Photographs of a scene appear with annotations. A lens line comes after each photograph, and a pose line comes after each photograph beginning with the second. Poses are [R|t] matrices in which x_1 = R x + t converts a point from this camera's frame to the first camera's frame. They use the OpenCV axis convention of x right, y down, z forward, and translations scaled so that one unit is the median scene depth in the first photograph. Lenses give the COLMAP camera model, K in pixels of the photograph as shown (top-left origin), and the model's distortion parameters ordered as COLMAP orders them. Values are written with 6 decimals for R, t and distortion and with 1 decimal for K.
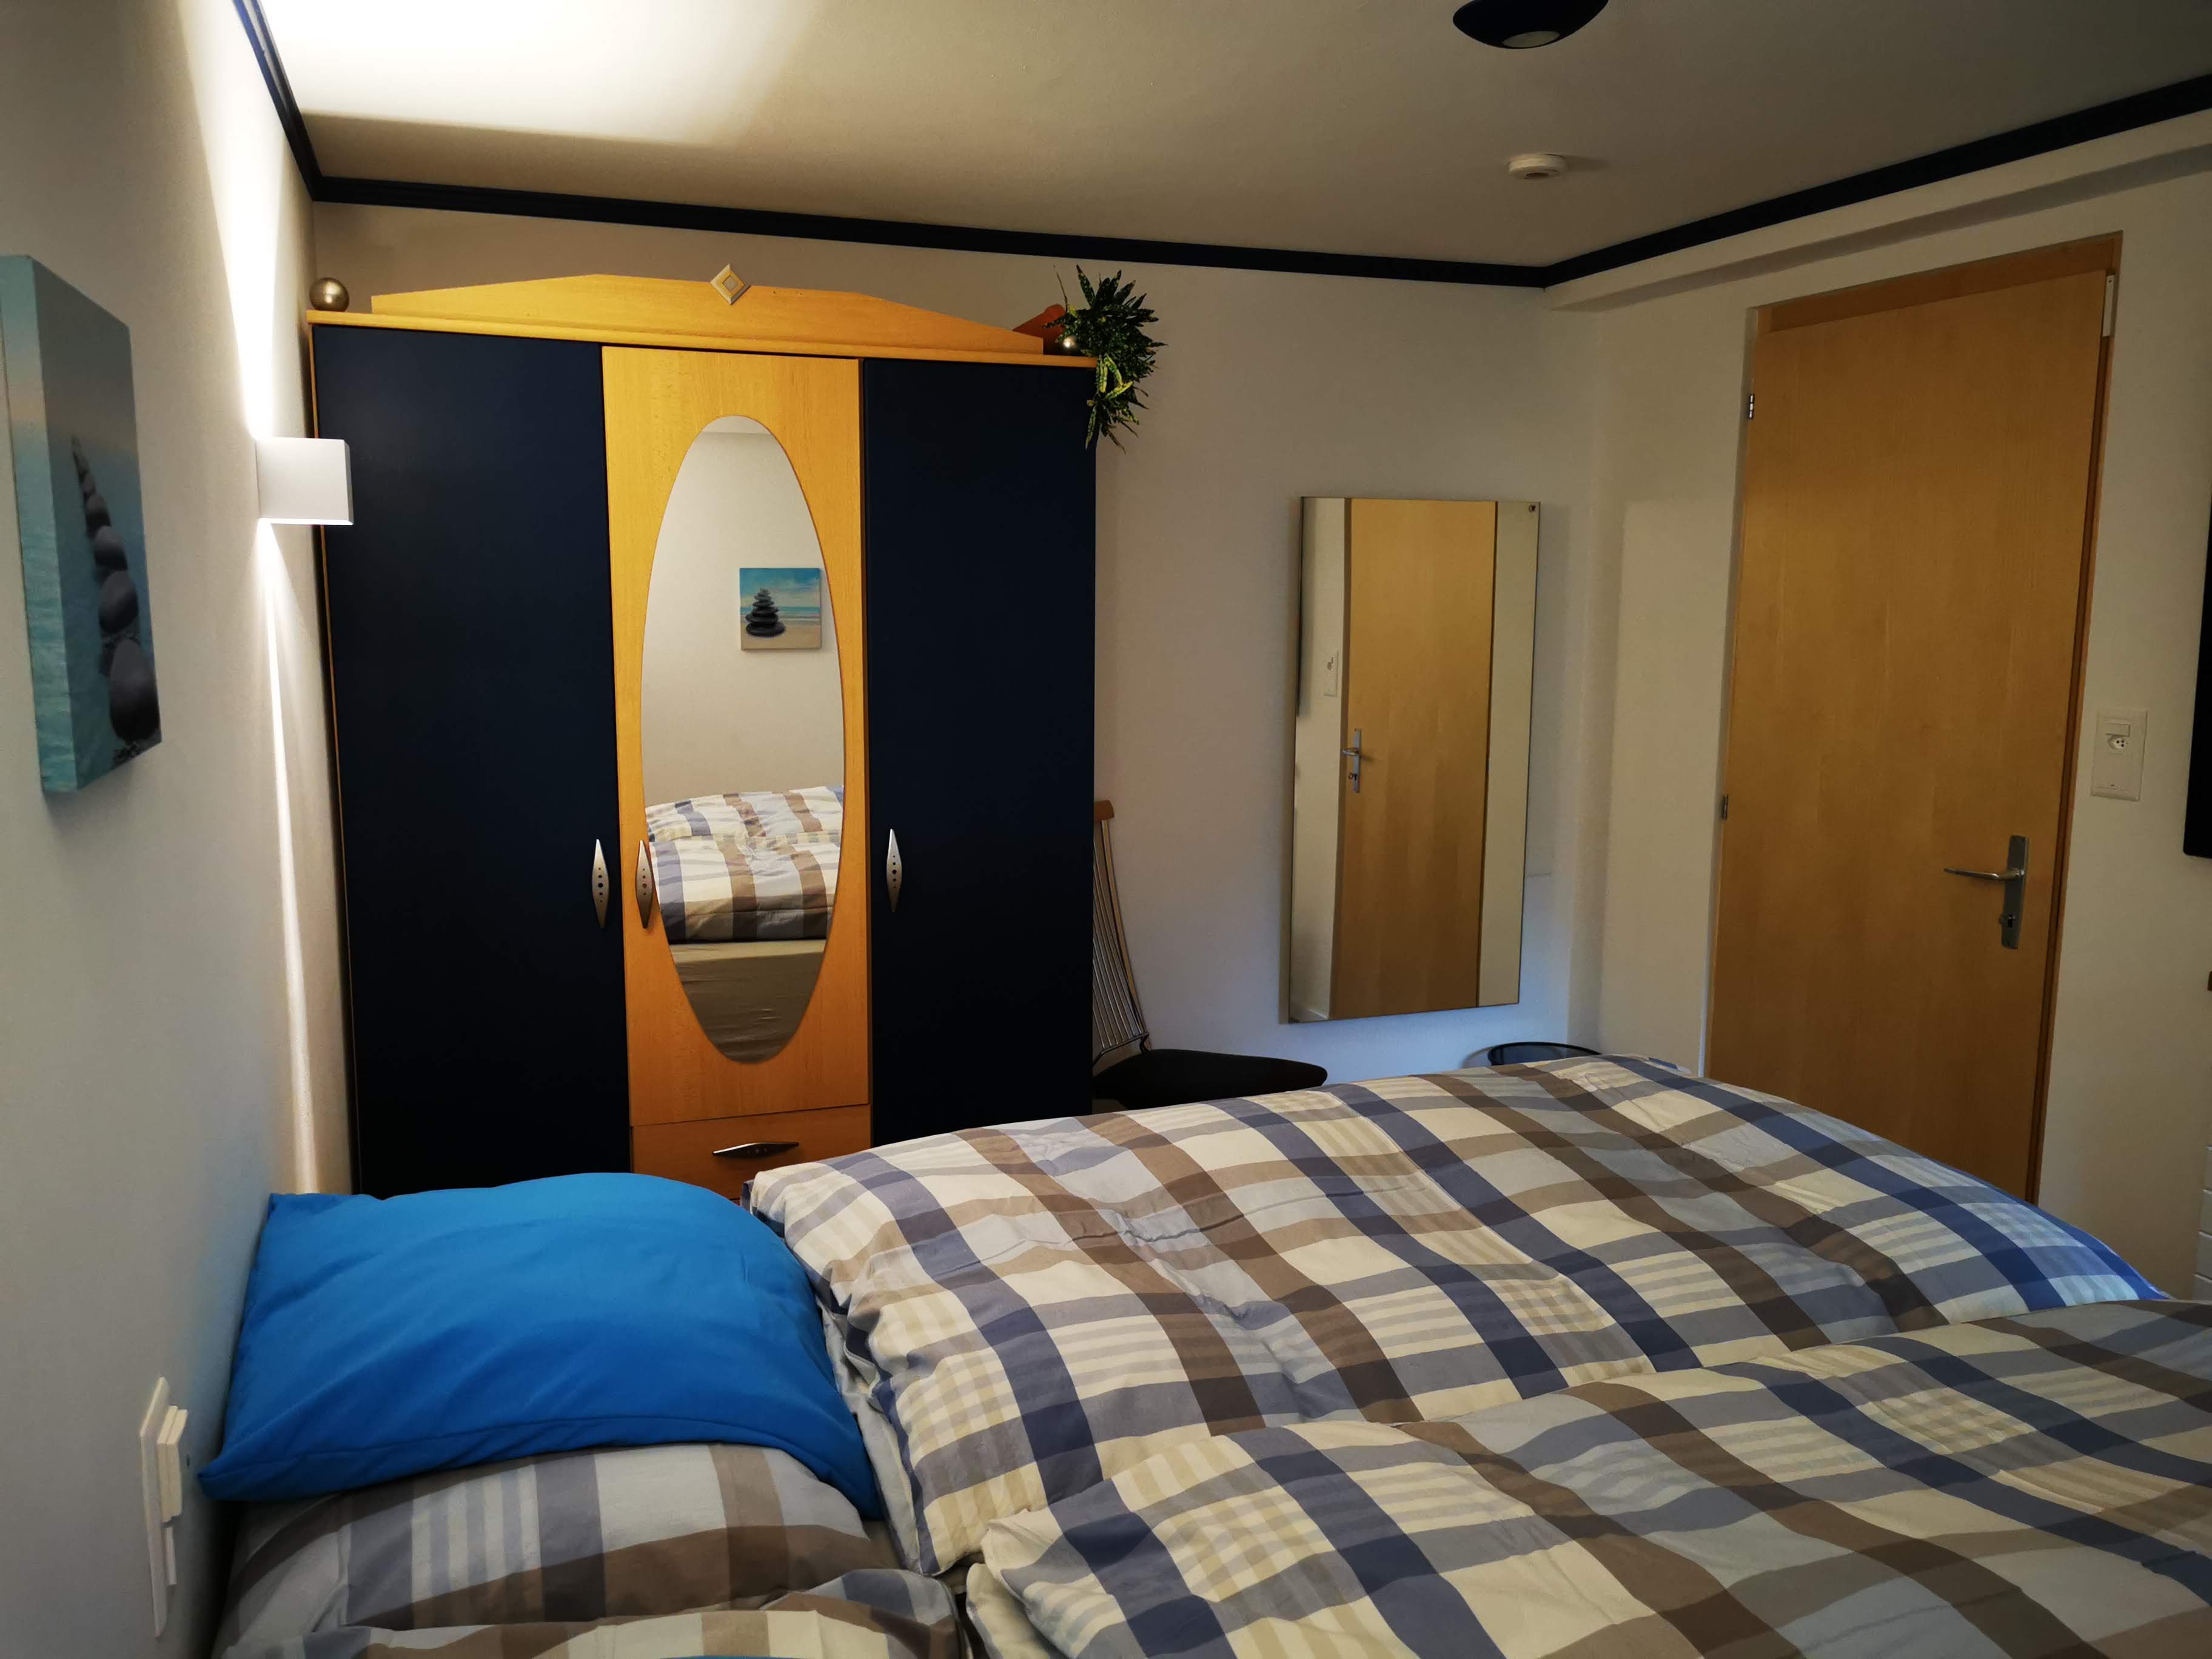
lens RADIAL K [[1715.8, 0, 1094.7], [0, 1715.8, 838.7], [0, 0, 1]] dist [0.080978, -0.102272]
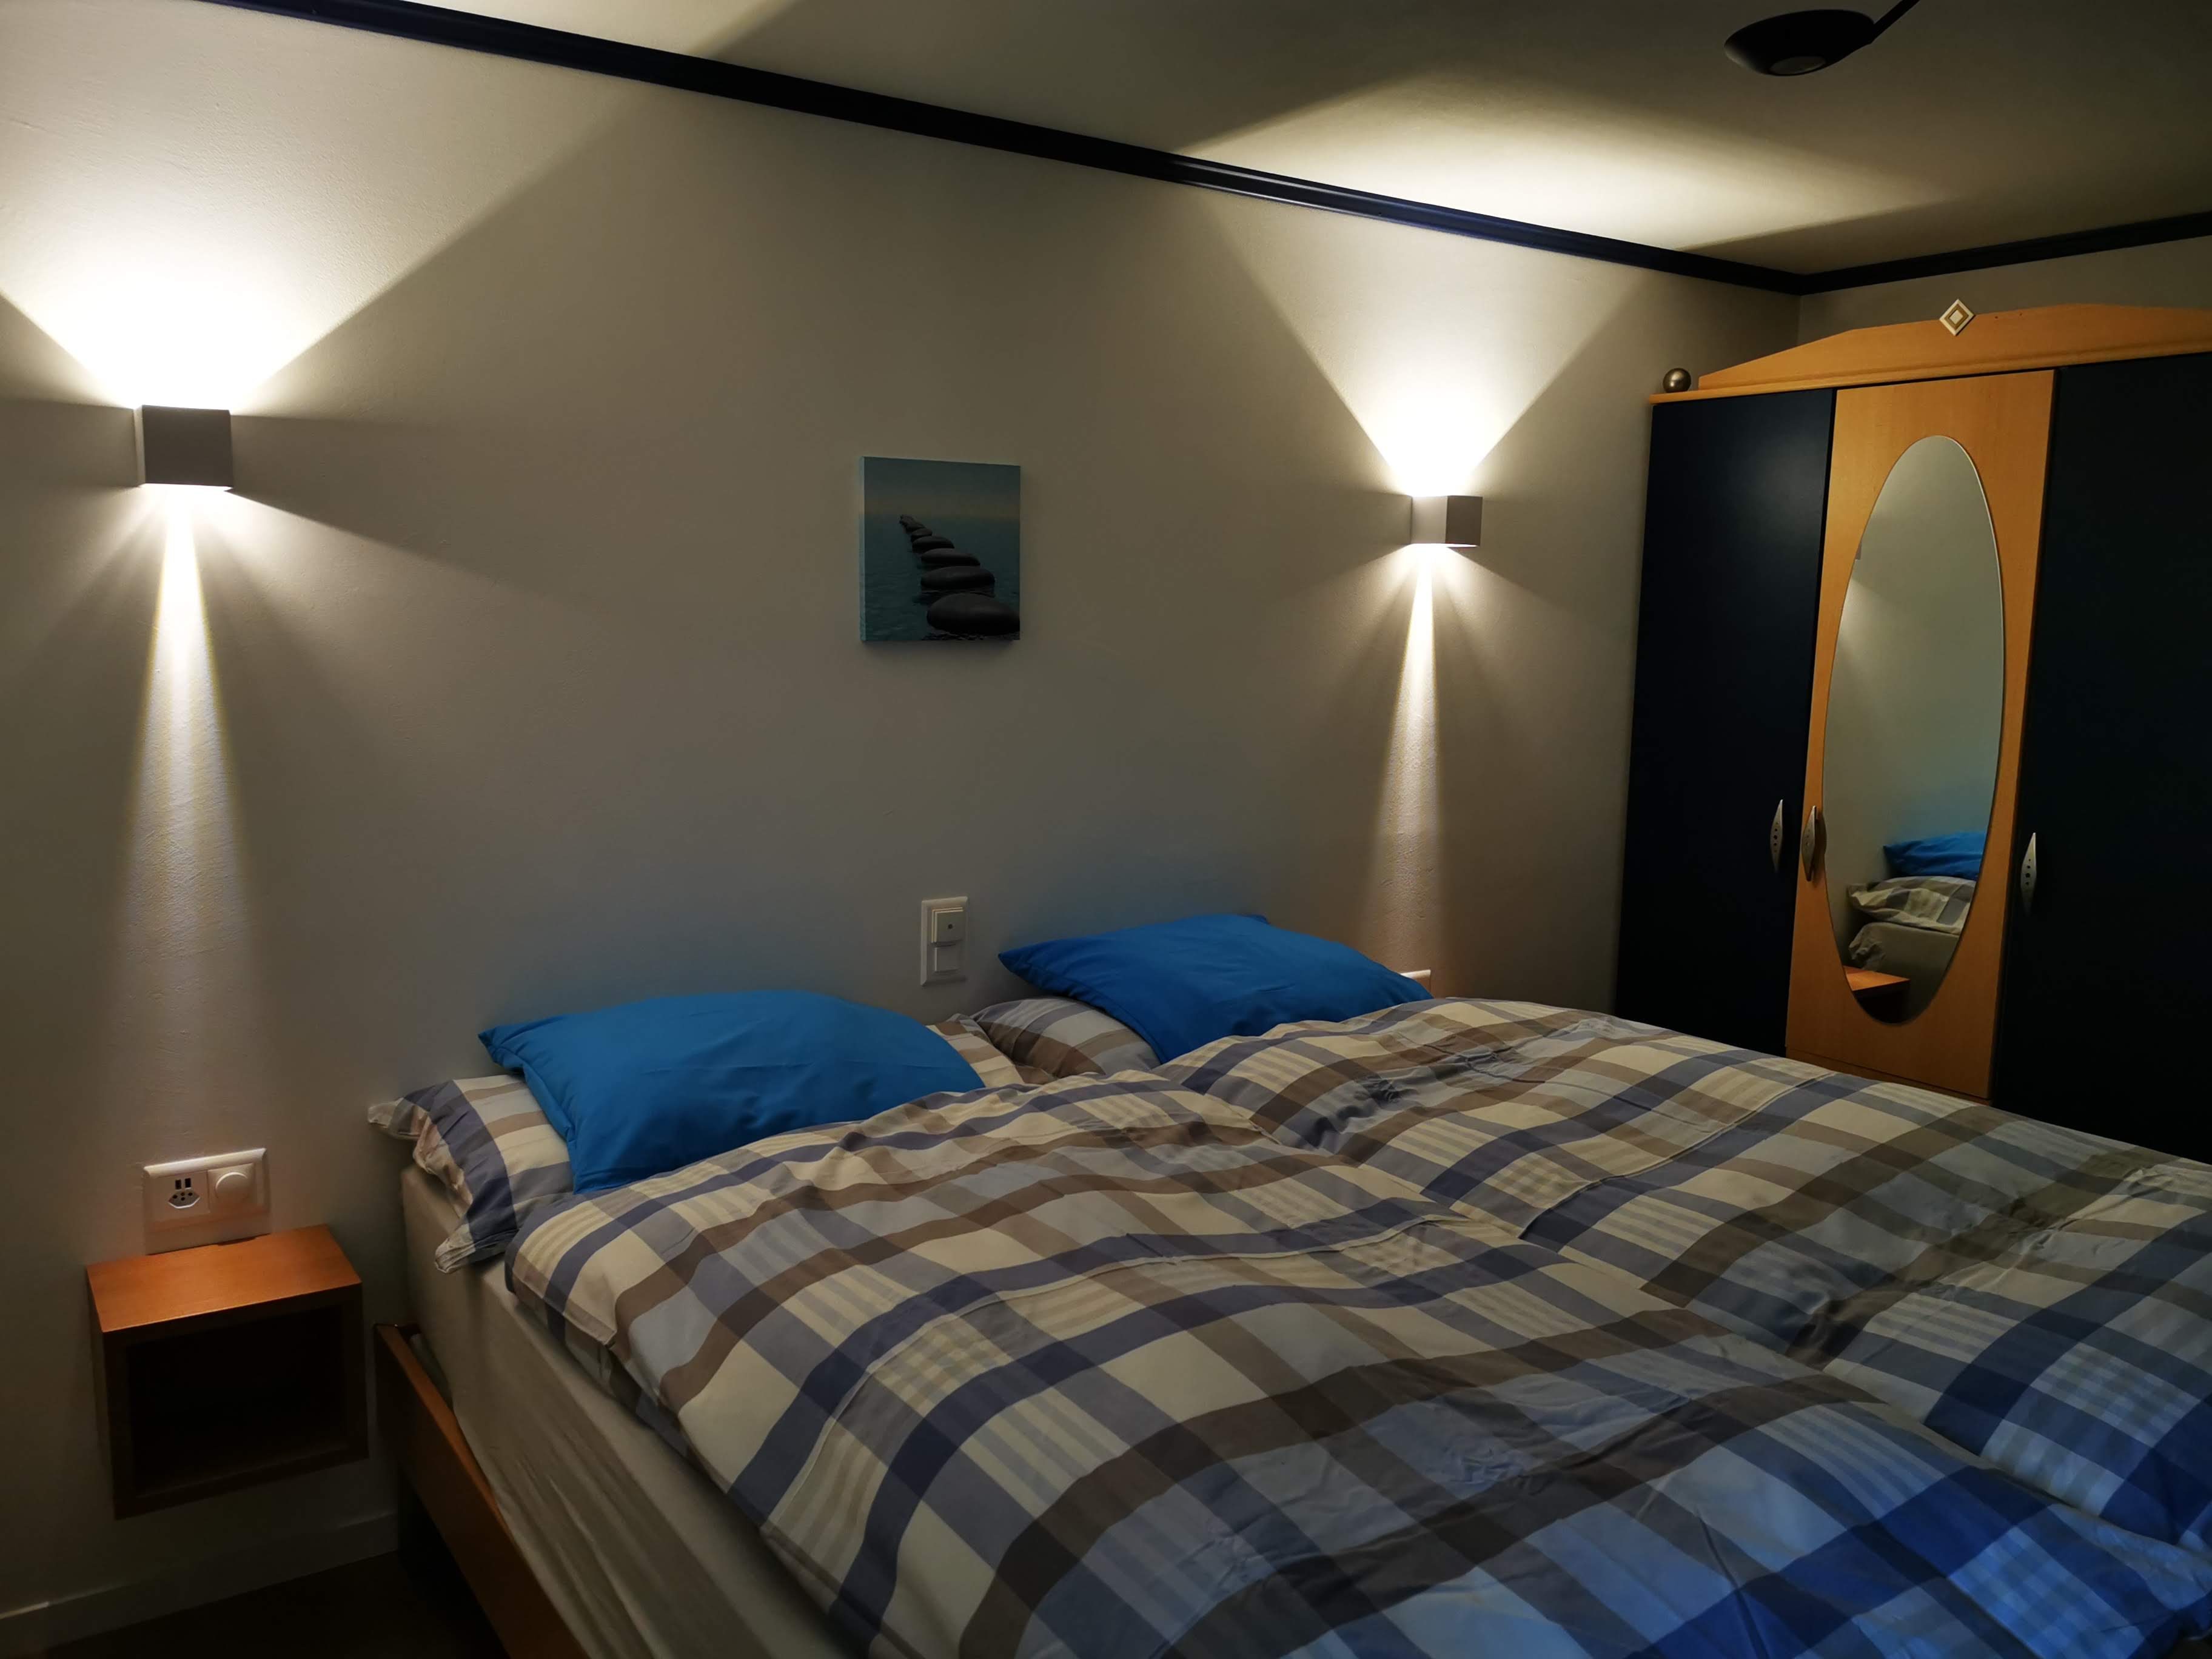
lens RADIAL K [[1715.8, 0, 1094.7], [0, 1715.8, 838.7], [0, 0, 1]] dist [0.080978, -0.102272]
pose [[0.242312, 0.137291, -0.960435, 0.798463], [-0.159472, 0.982109, 0.100155, -0.017475], [0.957002, 0.128894, 0.259871, 0.235318]]
